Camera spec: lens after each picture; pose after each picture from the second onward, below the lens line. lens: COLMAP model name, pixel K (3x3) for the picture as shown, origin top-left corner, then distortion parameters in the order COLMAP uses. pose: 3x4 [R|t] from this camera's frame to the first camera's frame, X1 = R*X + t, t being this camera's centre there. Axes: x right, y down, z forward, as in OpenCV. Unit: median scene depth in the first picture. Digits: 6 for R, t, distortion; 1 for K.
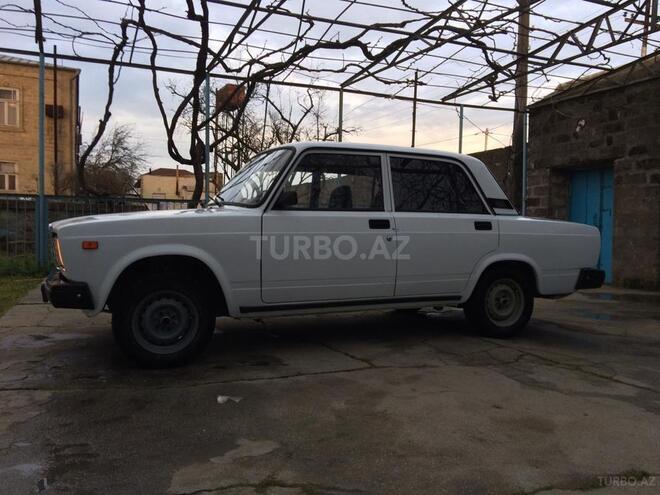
lens RADIAL K [[550.9, 0, 328.6], [0, 550.9, 247.5], [0, 0, 1]] dist [0.083903, -0.122793]
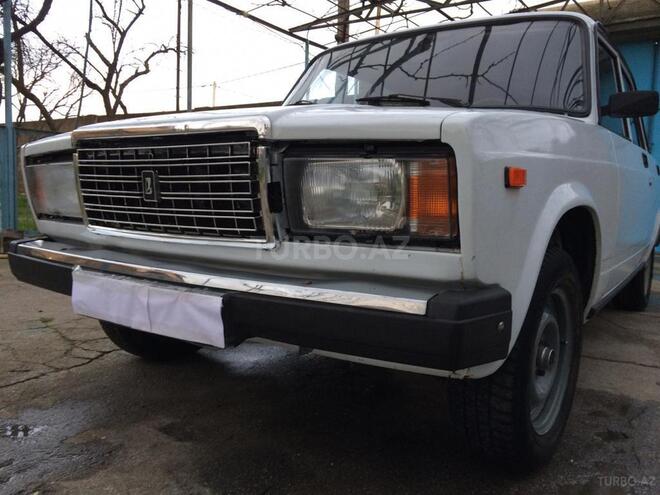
lens RADIAL K [[552.6, 0, 330.0], [0, 552.6, 247.5], [0, 0, 1]] dist [0.083900, -0.118990]
pose [[0.846064, -0.040561, 0.531535, -0.285639], [0.002989, 0.997446, 0.071356, 0.005777], [-0.533072, -0.058783, 0.844025, 0.308425]]
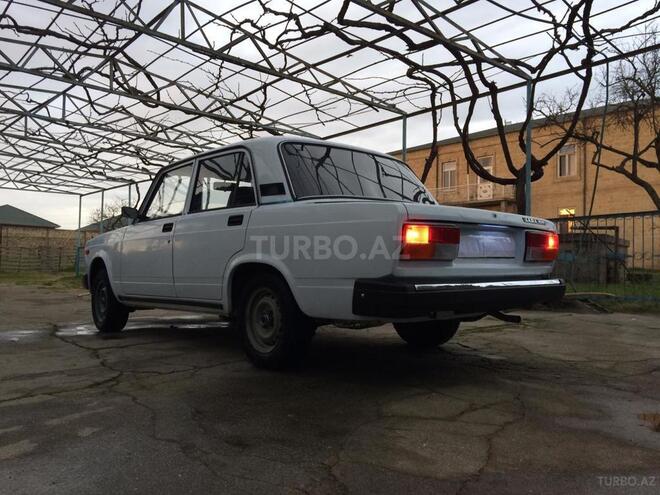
lens RADIAL K [[550.9, 0, 328.6], [0, 550.9, 247.5], [0, 0, 1]] dist [0.083903, -0.122793]
pose [[0.318499, -0.045006, -0.946854, 0.584614], [-0.034014, 0.997686, -0.058863, 0.023668], [0.947313, 0.050954, 0.316231, 0.468308]]
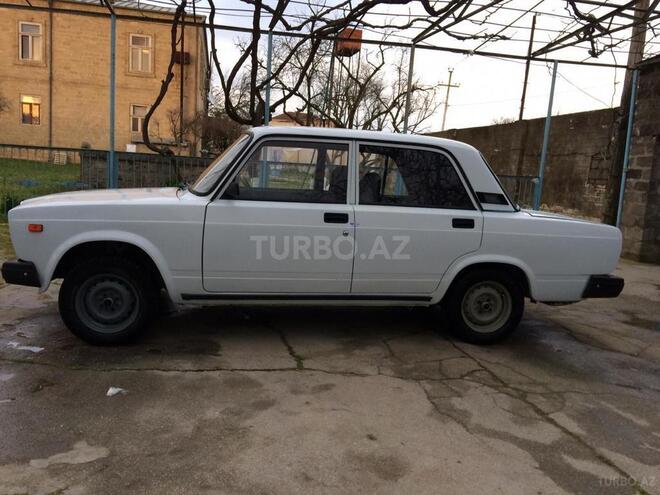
lens RADIAL K [[550.9, 0, 328.6], [0, 550.9, 247.5], [0, 0, 1]] dist [0.083903, -0.122793]
pose [[0.972887, 0.076665, -0.218203, 0.142208], [-0.055210, 0.993170, 0.102790, -0.043356], [0.224593, -0.087956, 0.970475, 0.034208]]
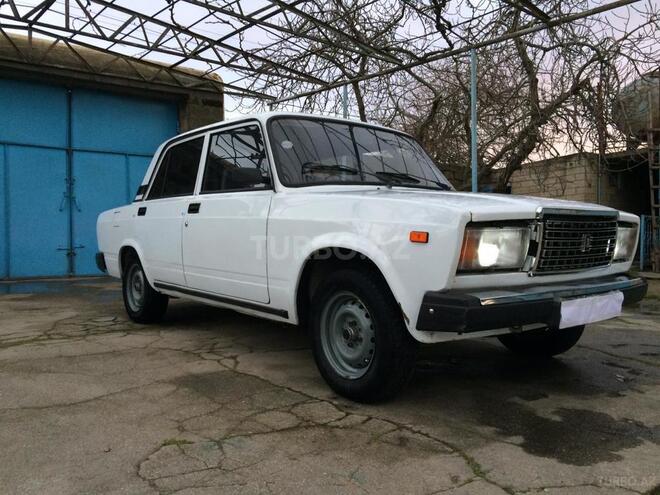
lens RADIAL K [[550.9, 0, 328.6], [0, 550.9, 247.5], [0, 0, 1]] dist [0.083903, -0.122793]
pose [[-0.284781, -0.044889, 0.957541, -0.497663], [0.025428, 0.998198, 0.054358, -0.018915], [-0.958255, 0.039828, -0.283126, 0.709296]]
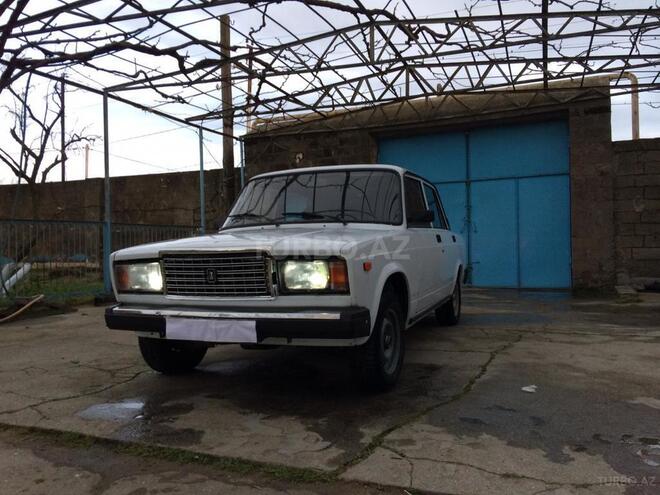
lens RADIAL K [[549.4, 0, 328.9], [0, 549.4, 247.2], [0, 0, 1]] dist [0.084563, -0.121663]
pose [[0.705142, -0.031317, 0.708375, -0.450663], [0.056178, 0.998351, -0.011785, -0.011485], [-0.706838, 0.048105, 0.705738, 0.159959]]
